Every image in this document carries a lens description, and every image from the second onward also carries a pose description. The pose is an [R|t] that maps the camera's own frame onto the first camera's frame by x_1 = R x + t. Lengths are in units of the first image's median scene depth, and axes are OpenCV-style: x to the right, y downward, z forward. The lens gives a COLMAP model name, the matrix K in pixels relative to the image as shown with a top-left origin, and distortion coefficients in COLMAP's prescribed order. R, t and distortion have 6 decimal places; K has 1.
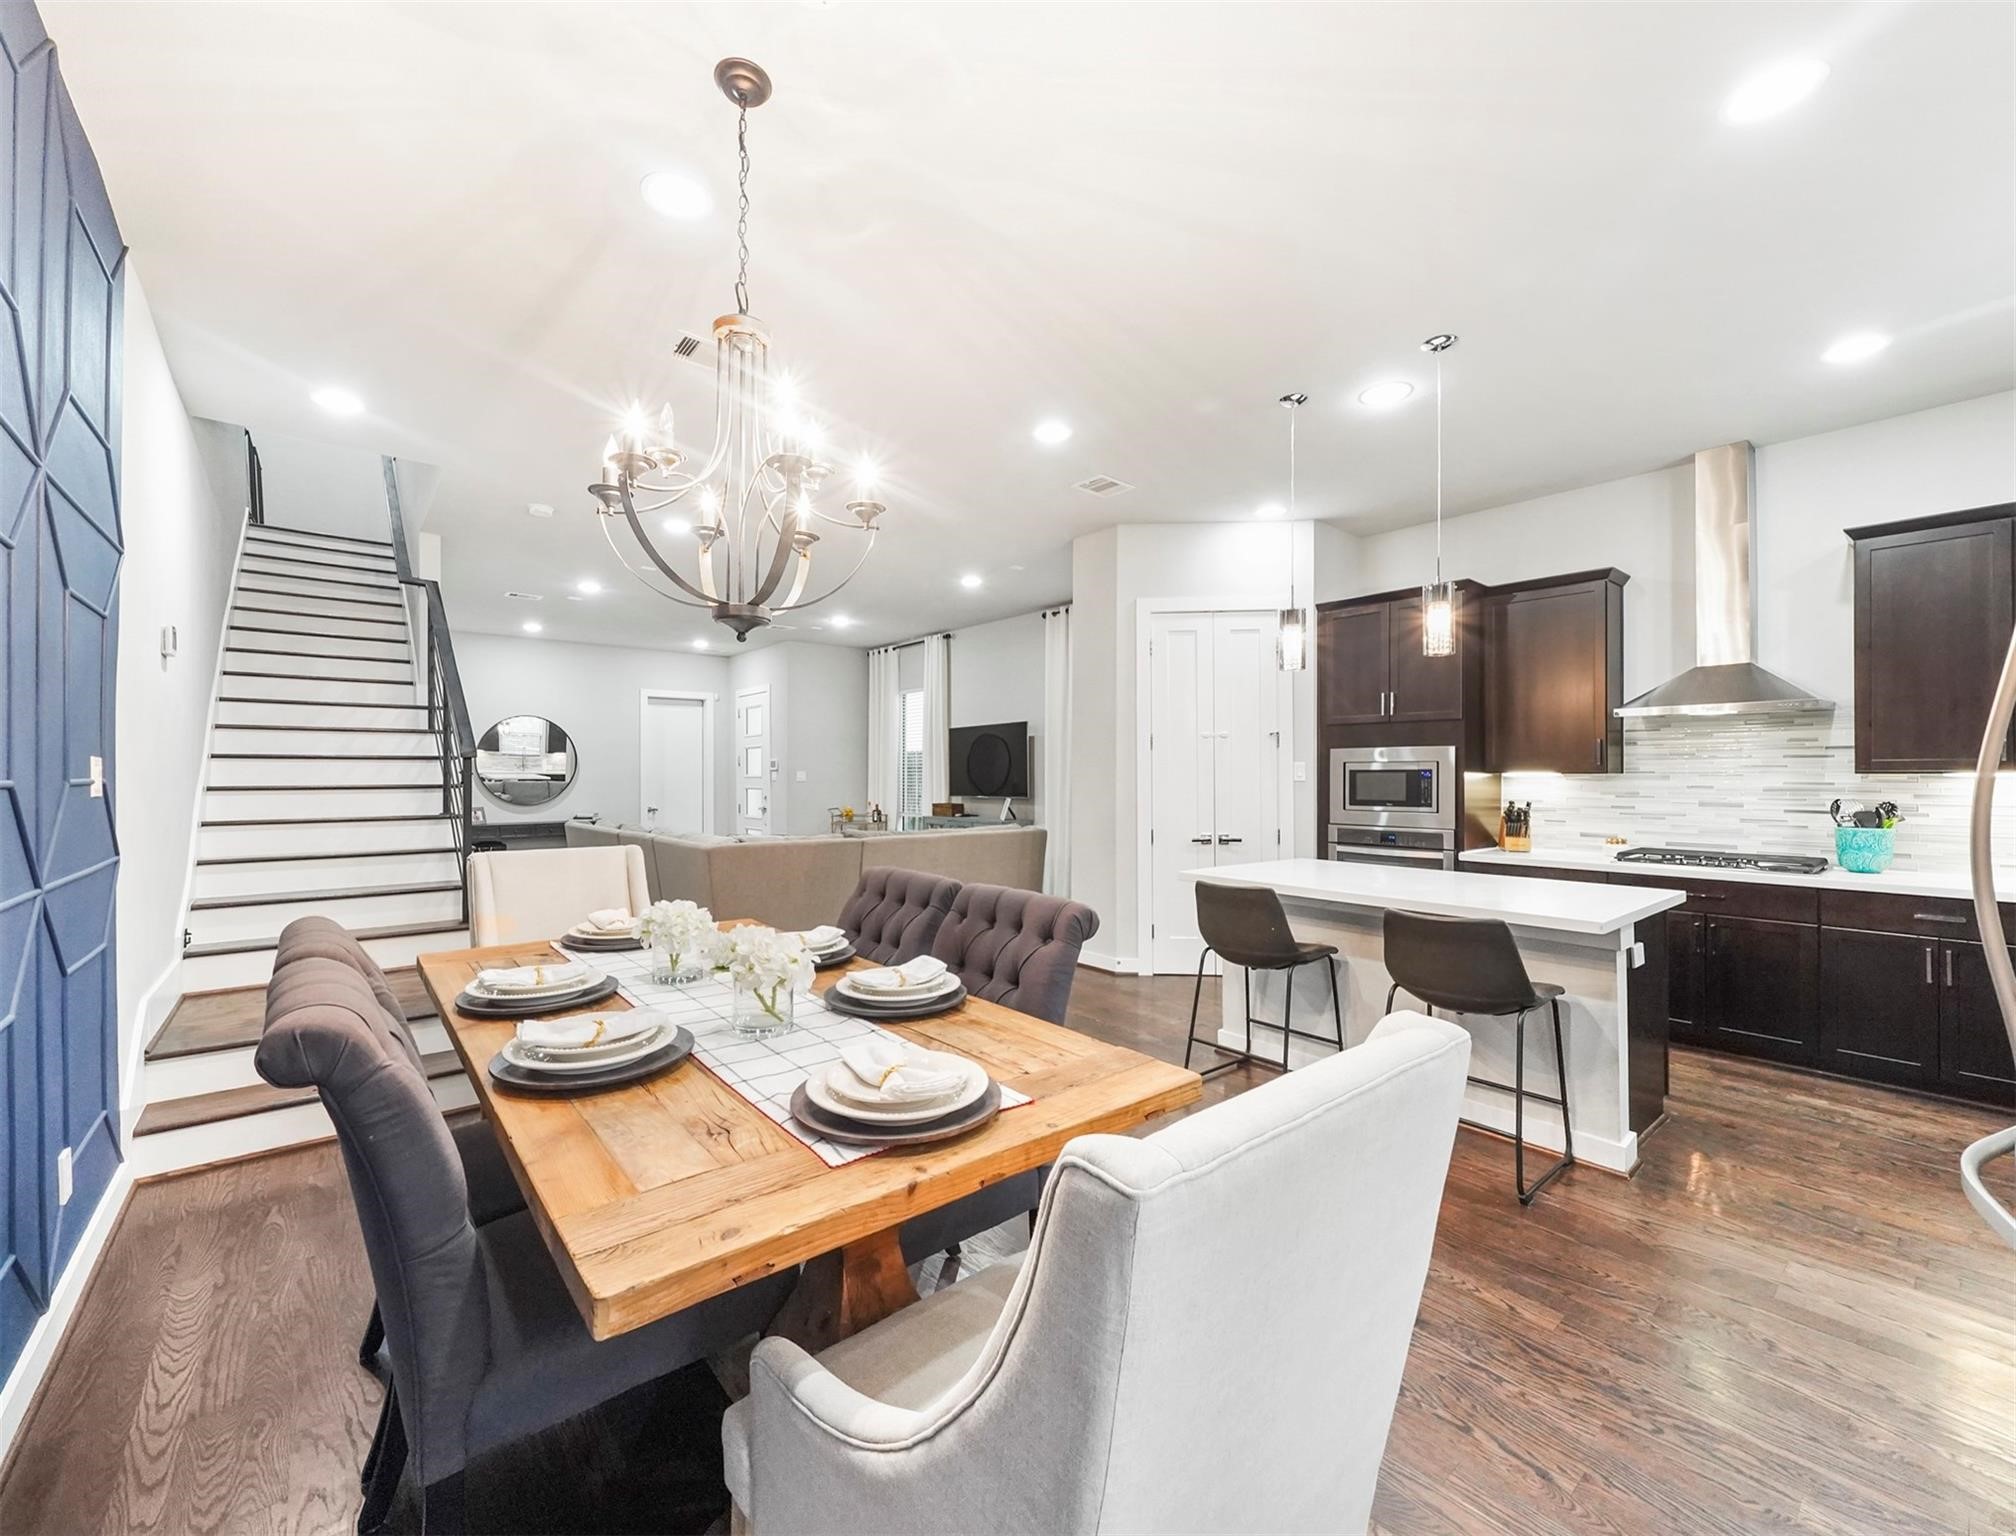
lens RADIAL K [[812.2, 0, 1008.0], [0, 812.2, 768.0], [0, 0, 1]] dist [0.000560, 0.000189]
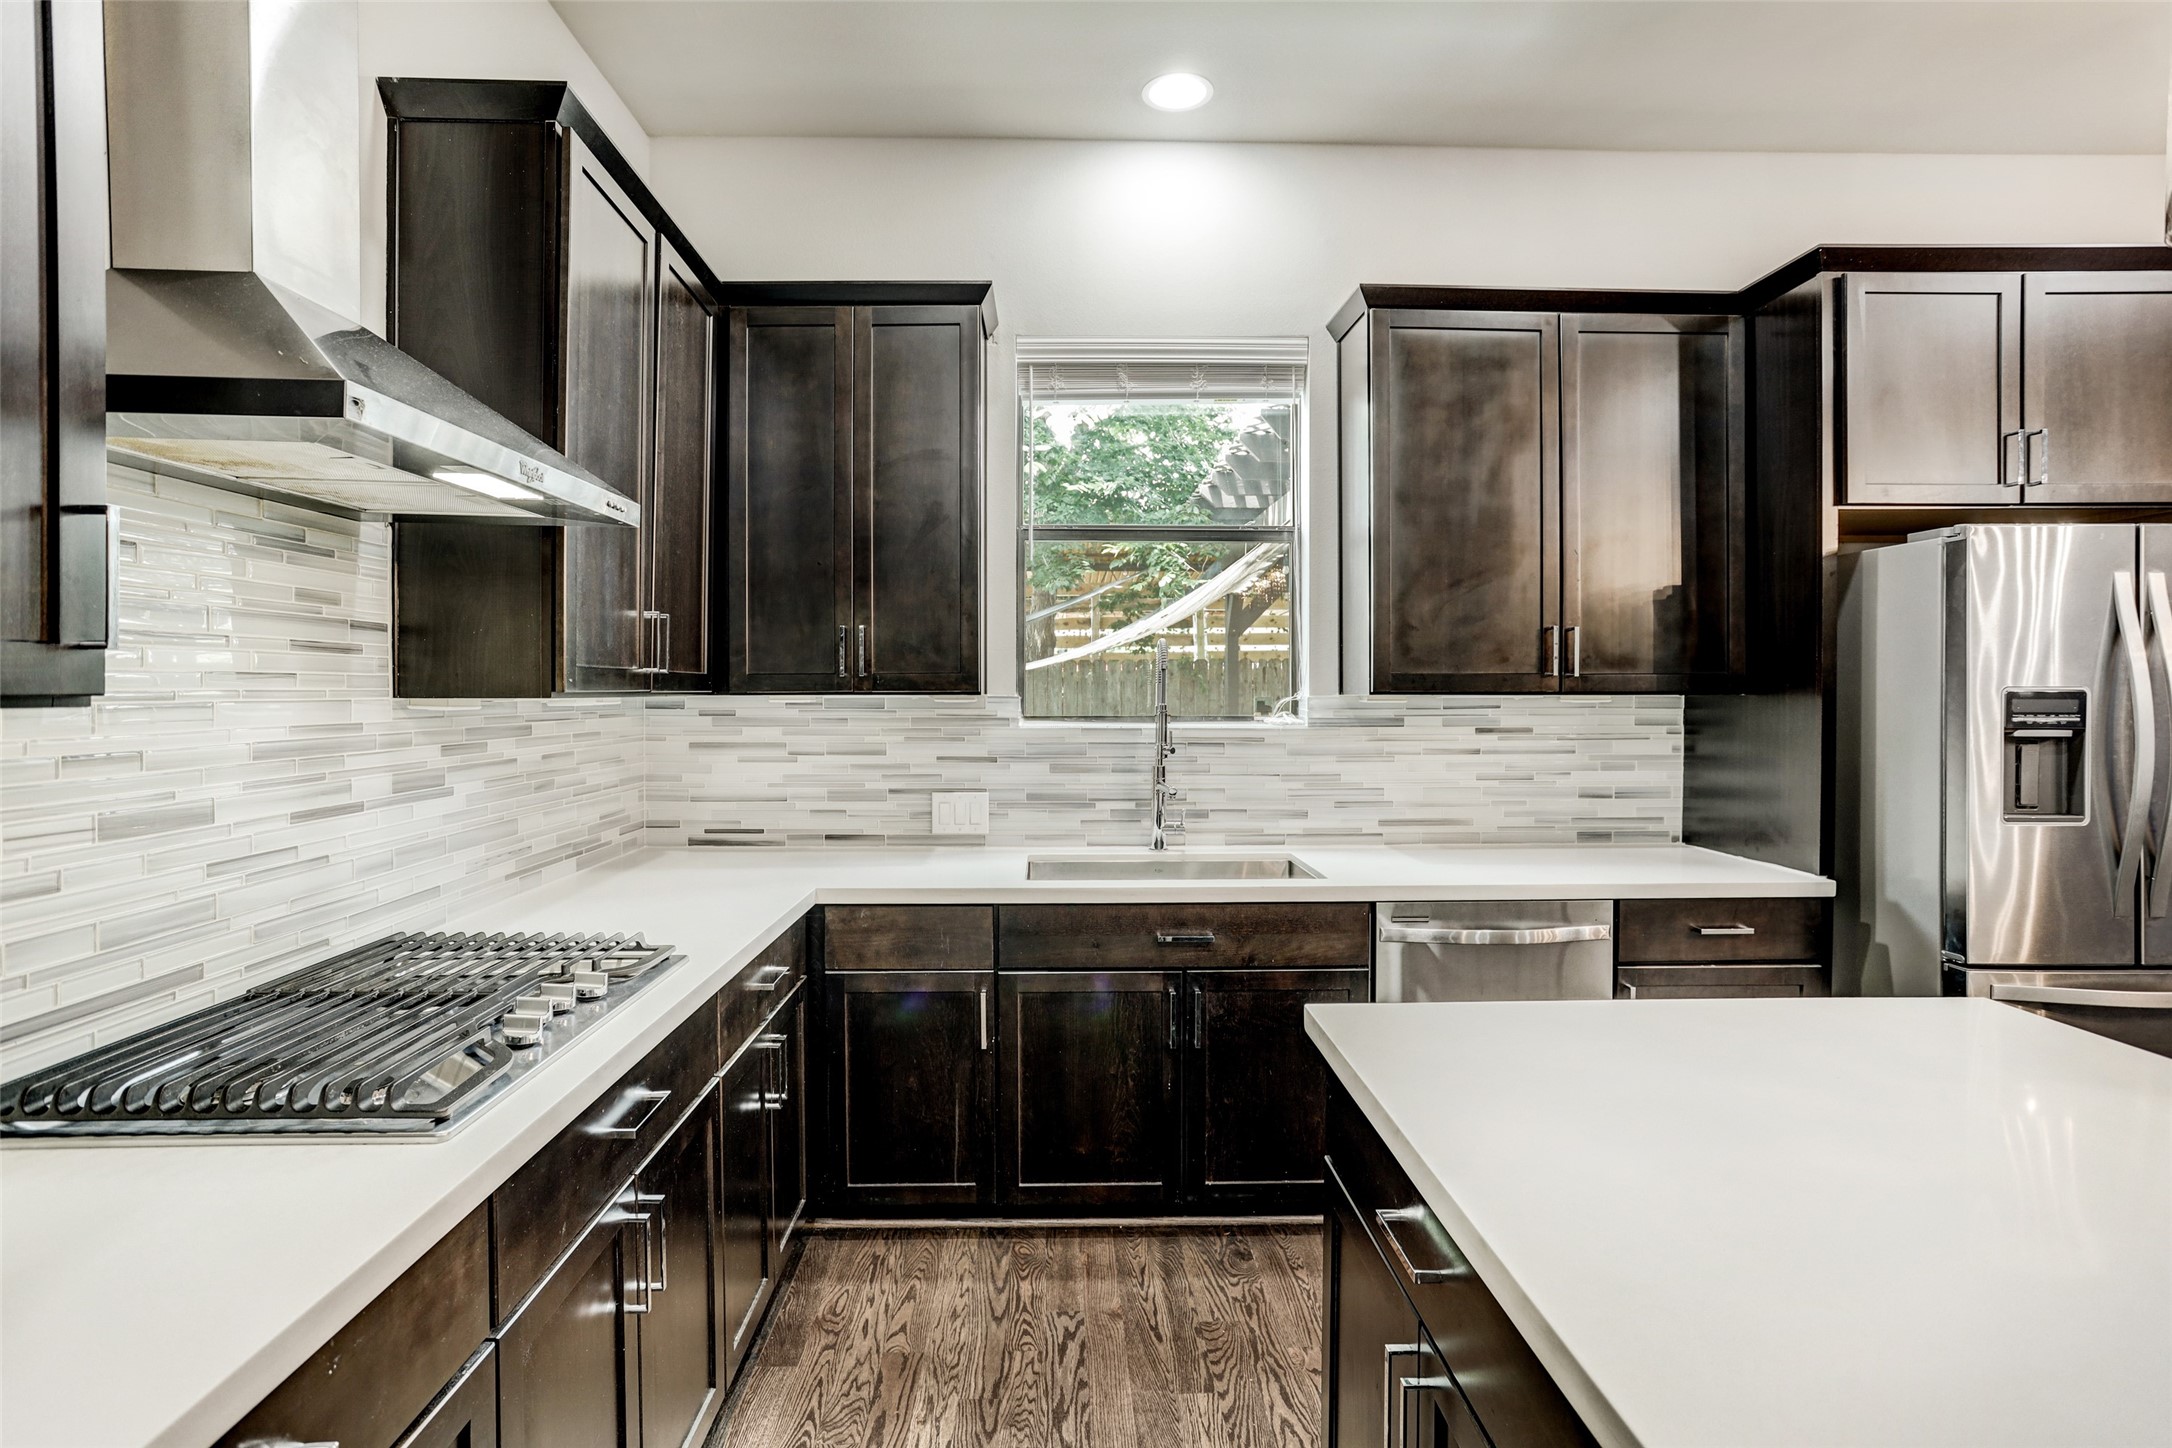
lens RADIAL K [[1078.8, 0, 1073.3], [0, 1078.8, 695.9], [0, 0, 1]] dist [-0.044739, 0.031379]
pose [[-0.775040, -0.009195, 0.631845, 0.468992], [-0.007386, 0.999958, 0.005492, 0.001205], [-0.631868, -0.000410, -0.775076, 1.157485]]
